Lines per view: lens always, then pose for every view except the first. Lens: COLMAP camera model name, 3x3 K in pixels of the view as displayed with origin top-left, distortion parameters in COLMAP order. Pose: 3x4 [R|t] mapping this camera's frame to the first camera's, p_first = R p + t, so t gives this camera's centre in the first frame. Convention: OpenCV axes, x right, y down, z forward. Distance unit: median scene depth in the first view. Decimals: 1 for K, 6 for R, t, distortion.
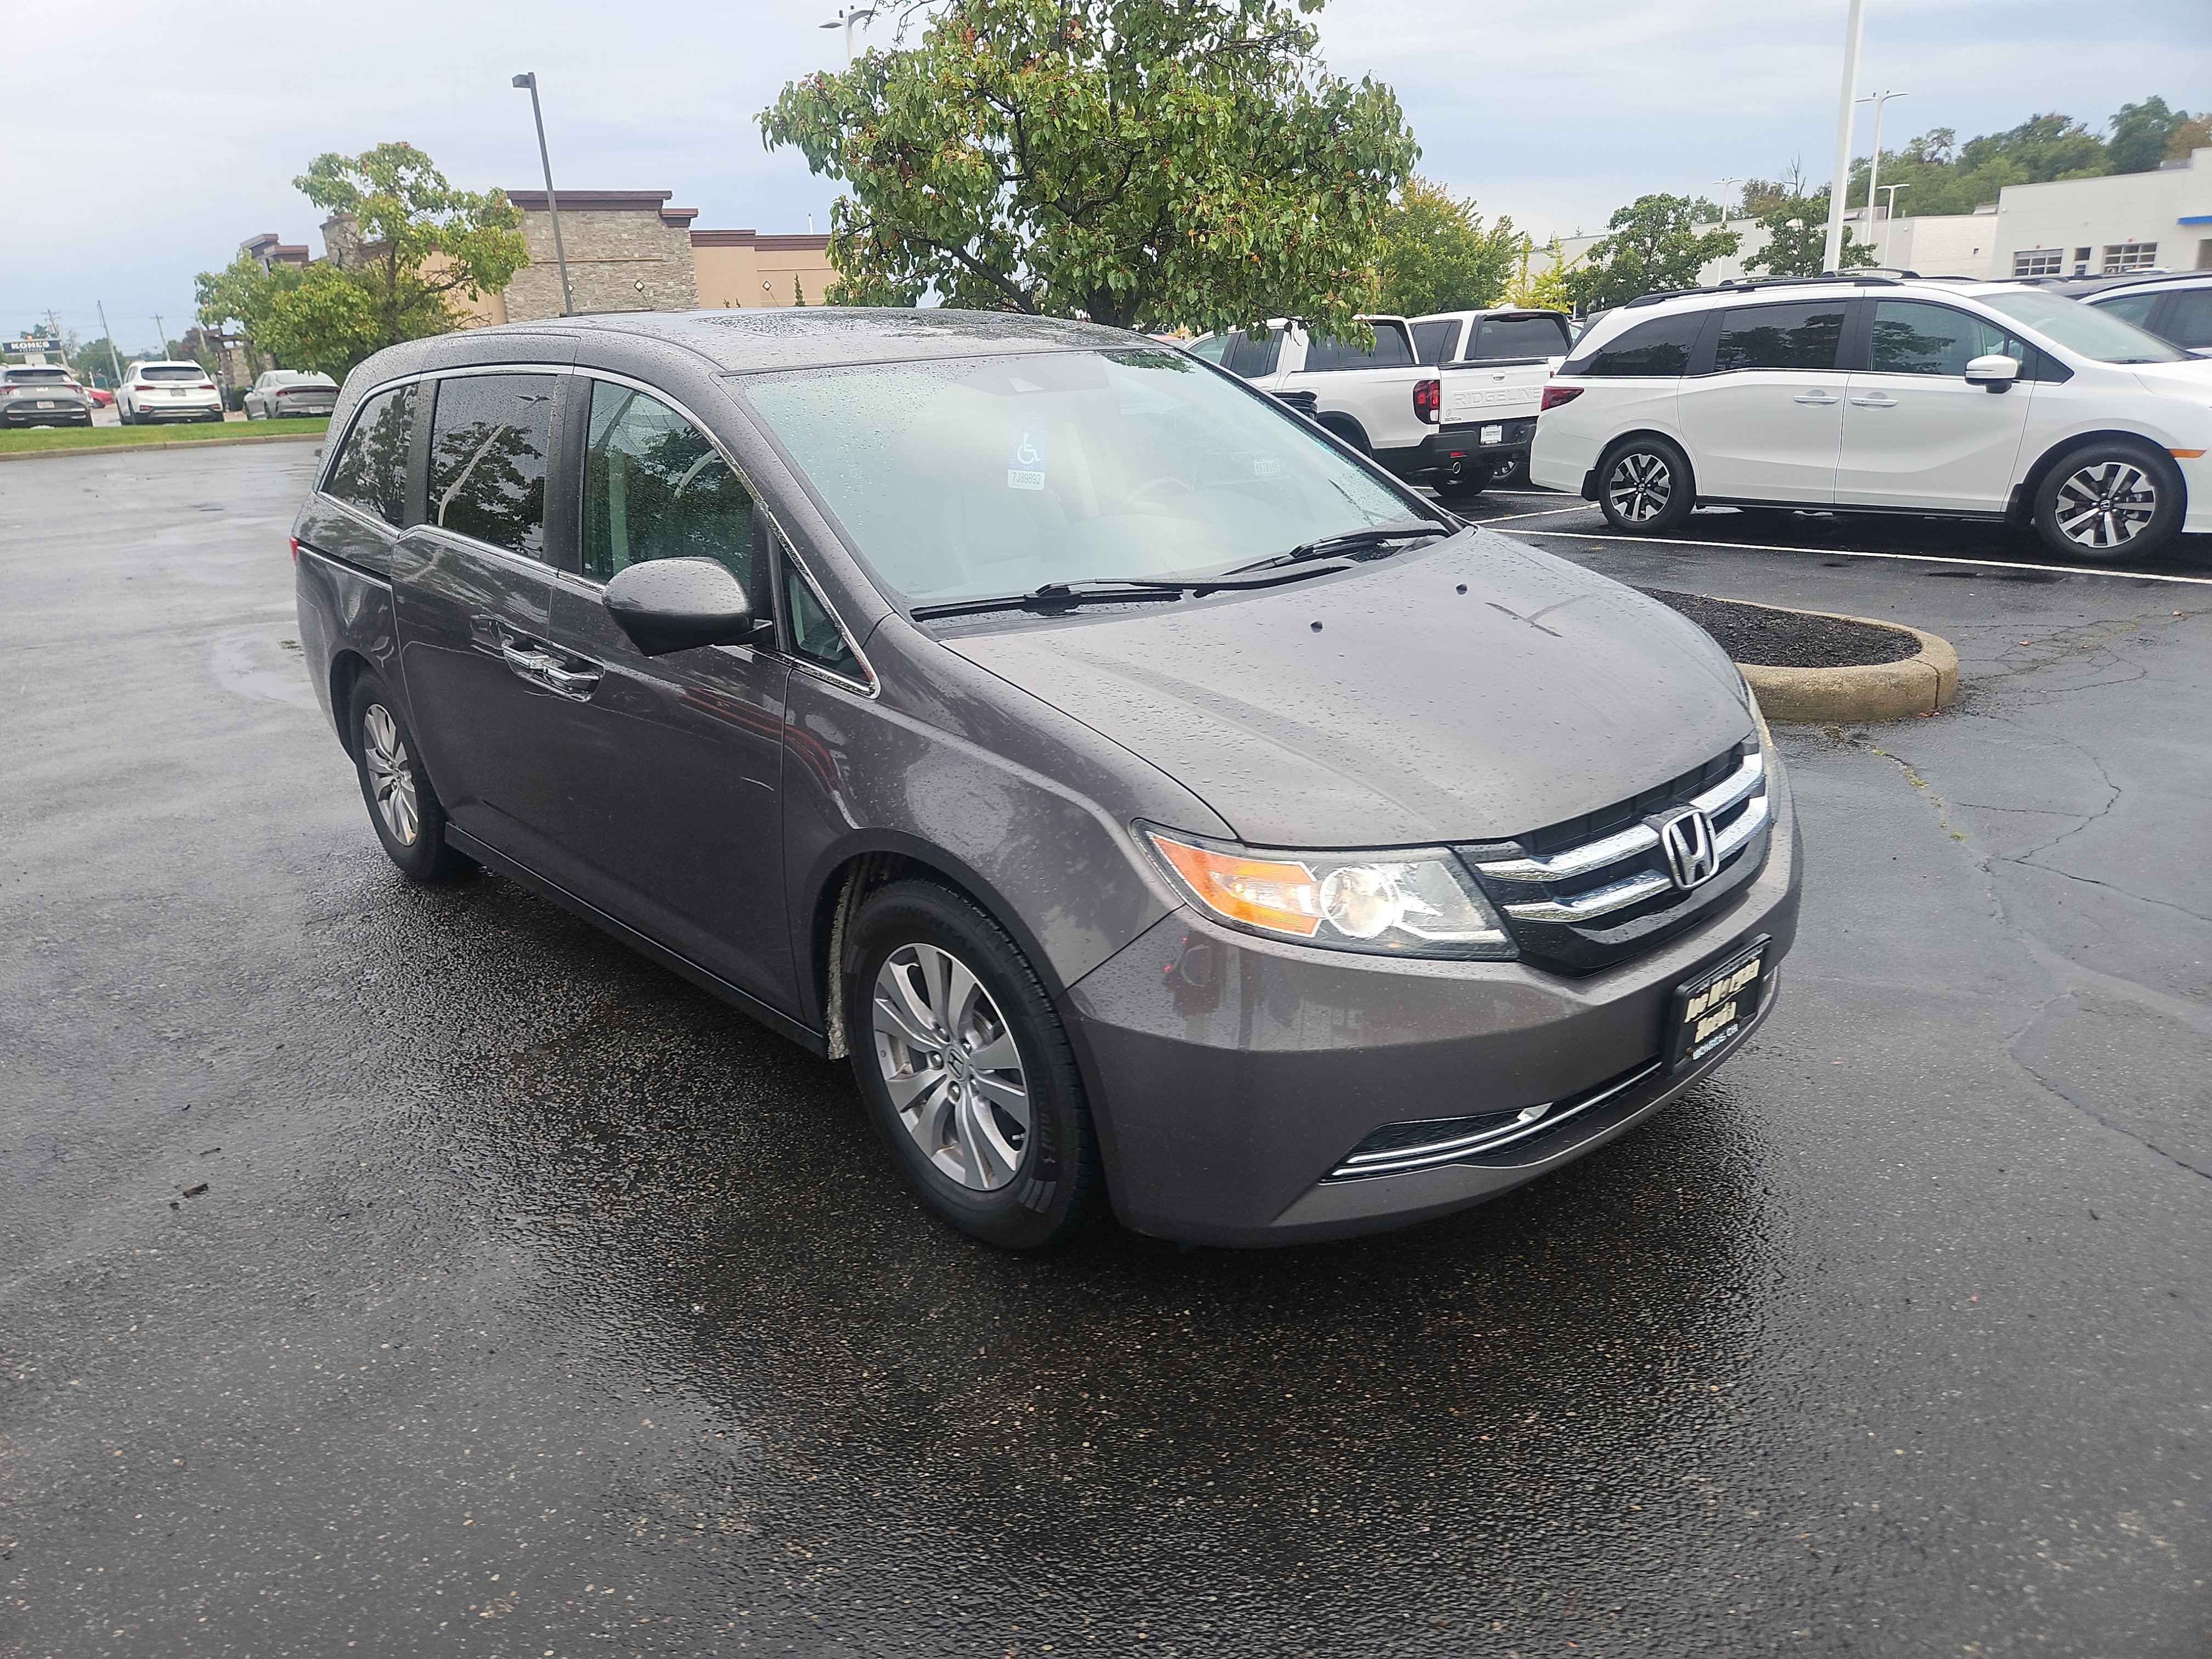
lens RADIAL K [[1495.7, 0, 1072.1], [0, 1495.7, 845.8], [0, 0, 1]] dist [0.079322, -0.069108]
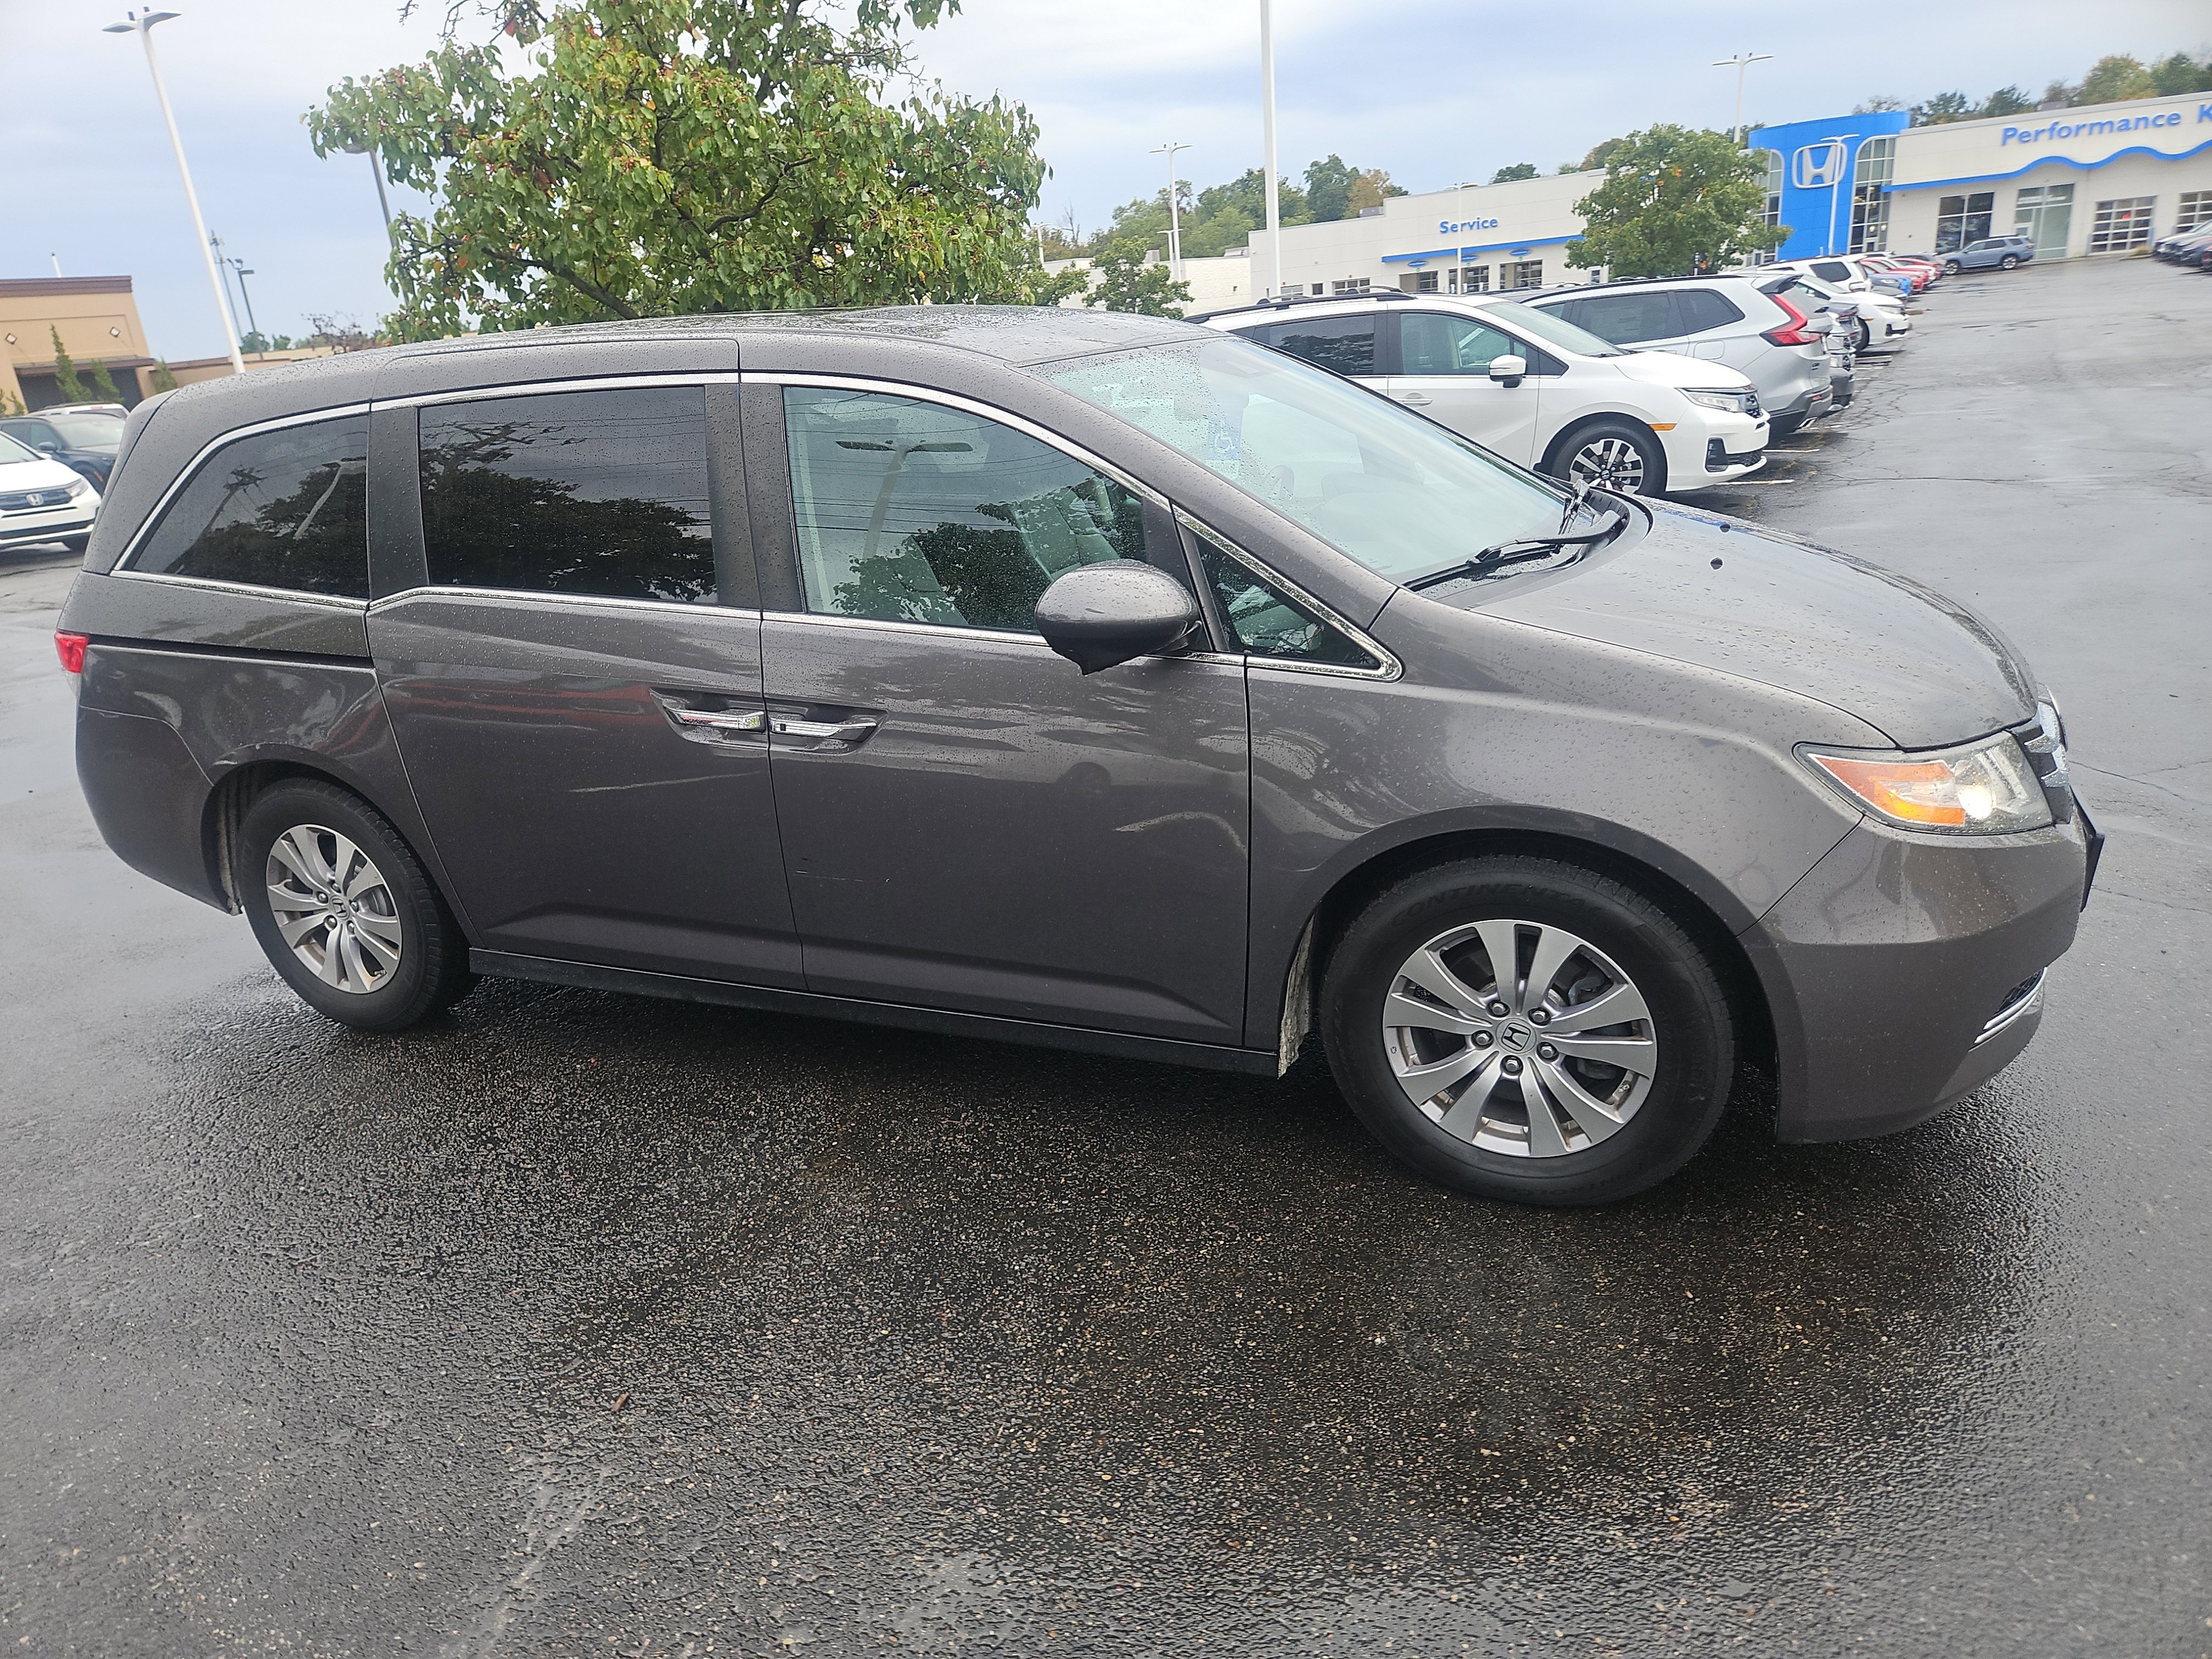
lens RADIAL K [[1493.4, 0, 1138.8], [0, 1493.4, 872.6], [0, 0, 1]] dist [0.079171, -0.068219]
pose [[0.905344, -0.168641, 0.389760, -0.423366], [0.171215, 0.984824, 0.028412, -0.019930], [-0.388637, 0.041010, 0.920478, 0.116326]]
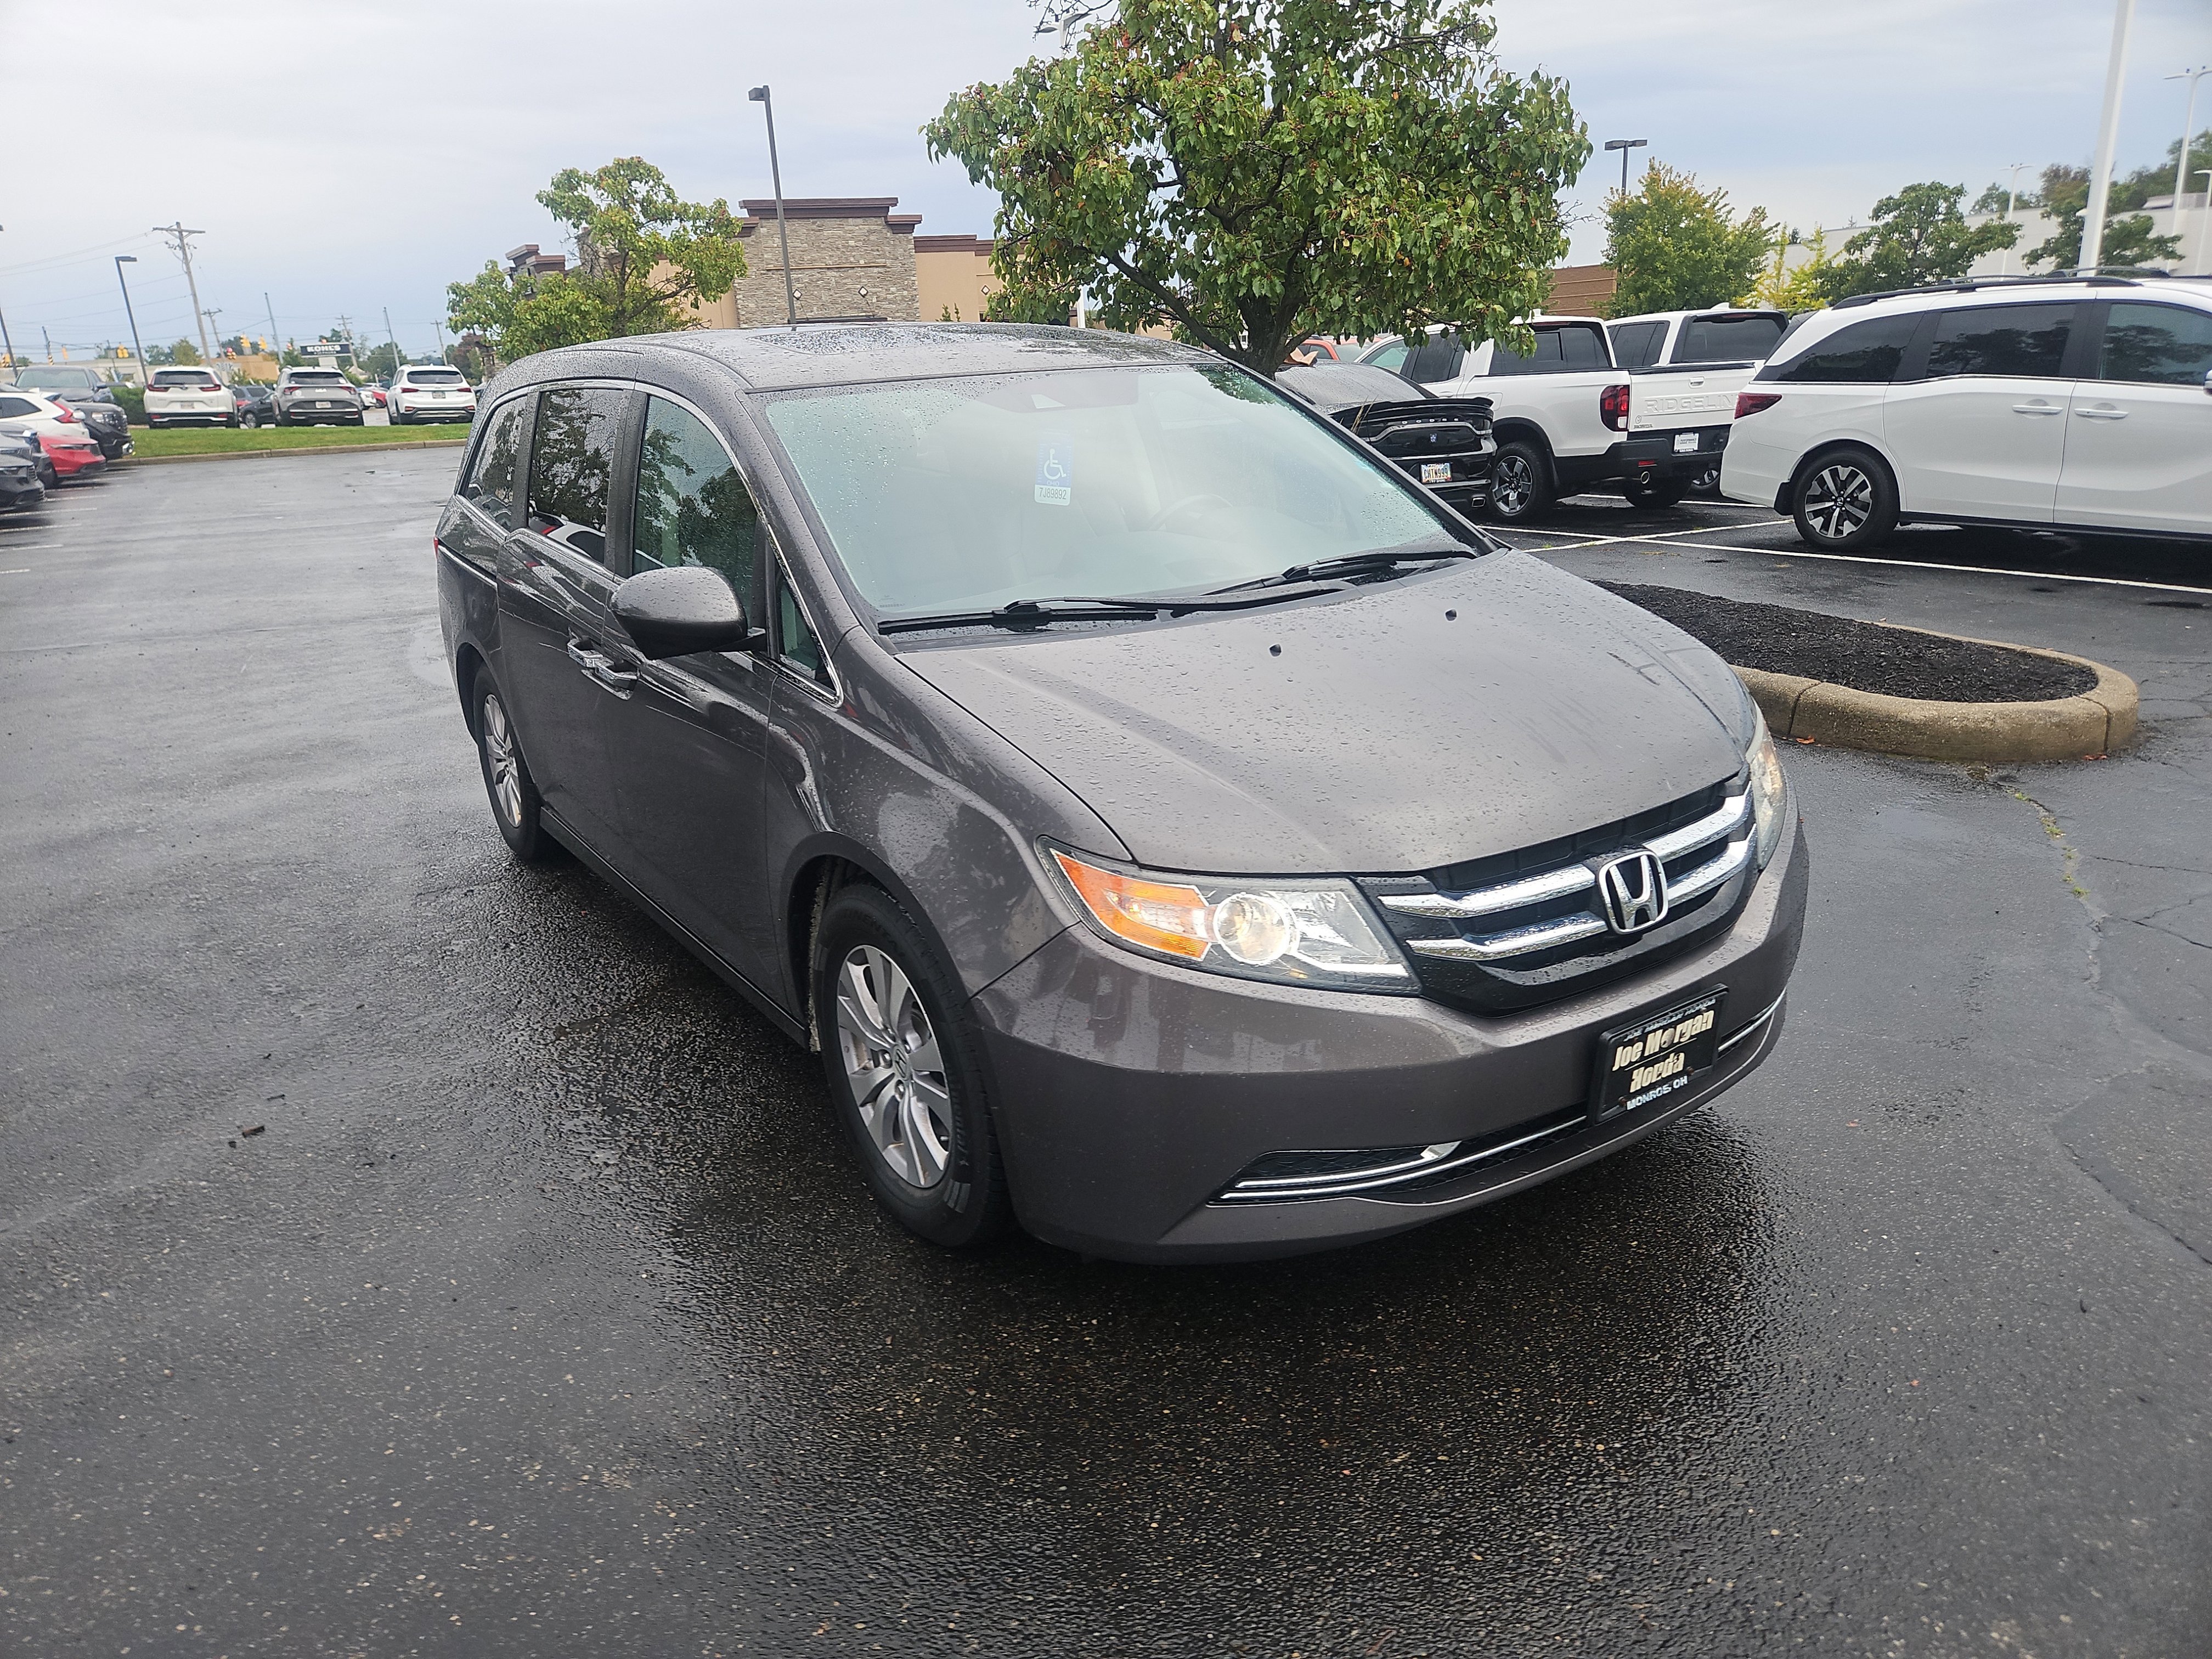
lens RADIAL K [[1492.3, 0, 1047.8], [0, 1492.3, 866.9], [0, 0, 1]] dist [0.083406, -0.071292]
pose [[0.988767, 0.048351, -0.141432, 0.102858], [-0.046708, 0.998797, 0.014914, -0.006462], [0.141983, -0.008140, 0.989836, -0.004088]]
